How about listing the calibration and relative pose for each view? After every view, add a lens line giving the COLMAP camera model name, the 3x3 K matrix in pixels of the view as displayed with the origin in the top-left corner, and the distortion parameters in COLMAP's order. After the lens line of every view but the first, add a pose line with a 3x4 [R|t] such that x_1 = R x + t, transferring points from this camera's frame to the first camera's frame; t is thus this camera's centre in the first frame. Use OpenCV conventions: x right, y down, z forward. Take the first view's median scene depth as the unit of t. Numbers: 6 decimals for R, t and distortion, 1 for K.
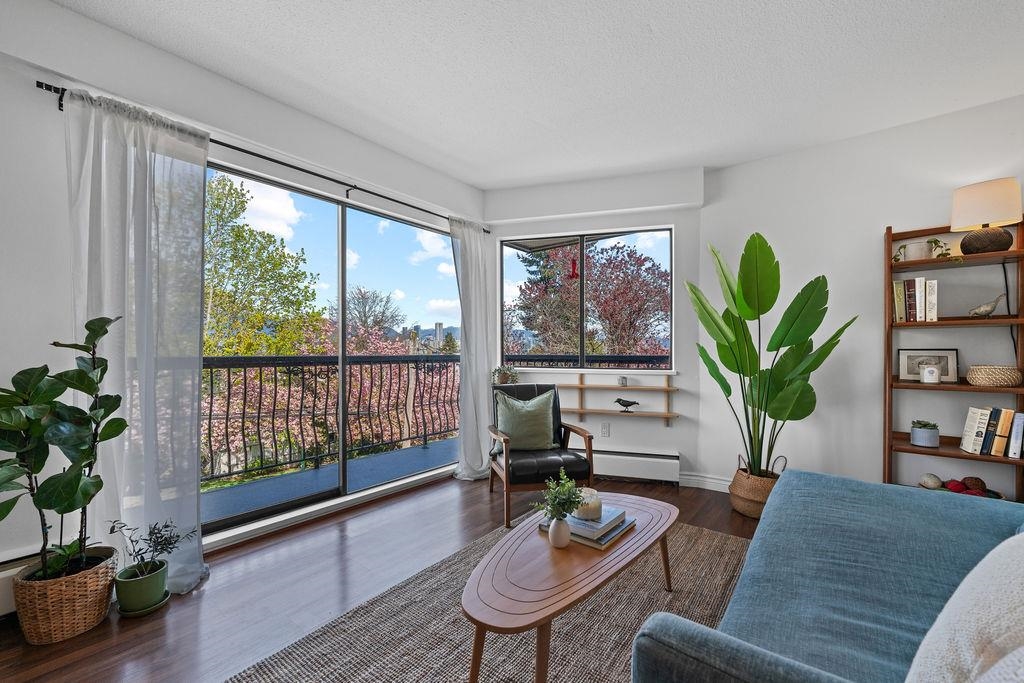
lens RADIAL K [[419.4, 0, 510.4], [0, 419.4, 350.3], [0, 0, 1]] dist [0.000840, 0.000150]
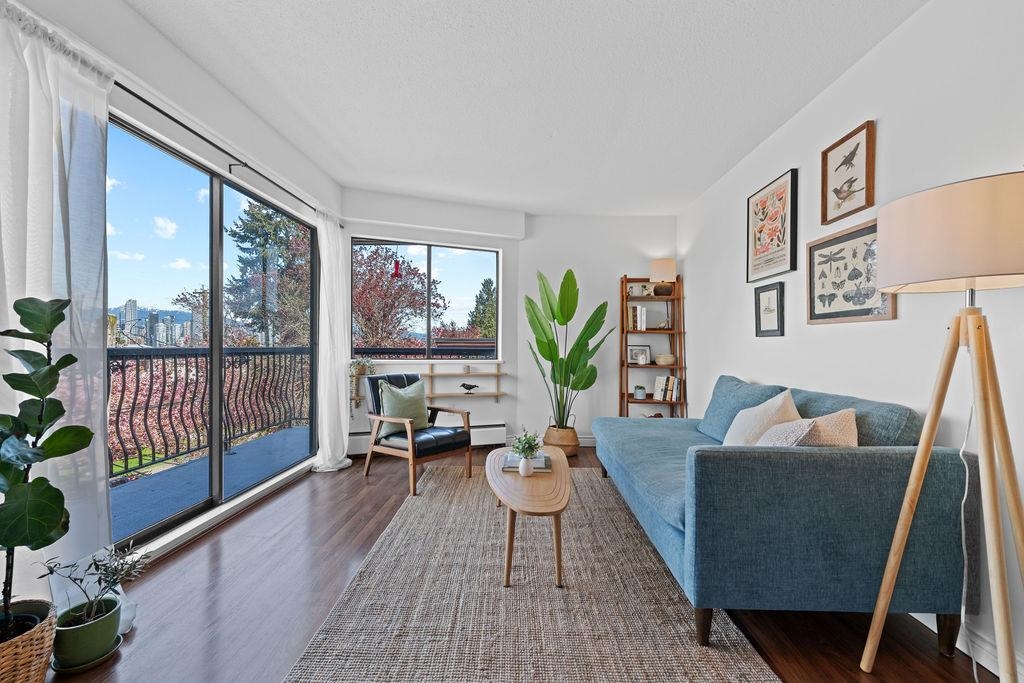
lens RADIAL K [[422.7, 0, 510.6], [0, 422.7, 344.8], [0, 0, 1]] dist [-0.000347, 0.000184]
pose [[0.796487, 0.007390, 0.604611, -0.451766], [-0.010250, 0.999947, 0.001280, -0.001723], [-0.604569, -0.007217, 0.796520, -0.087610]]
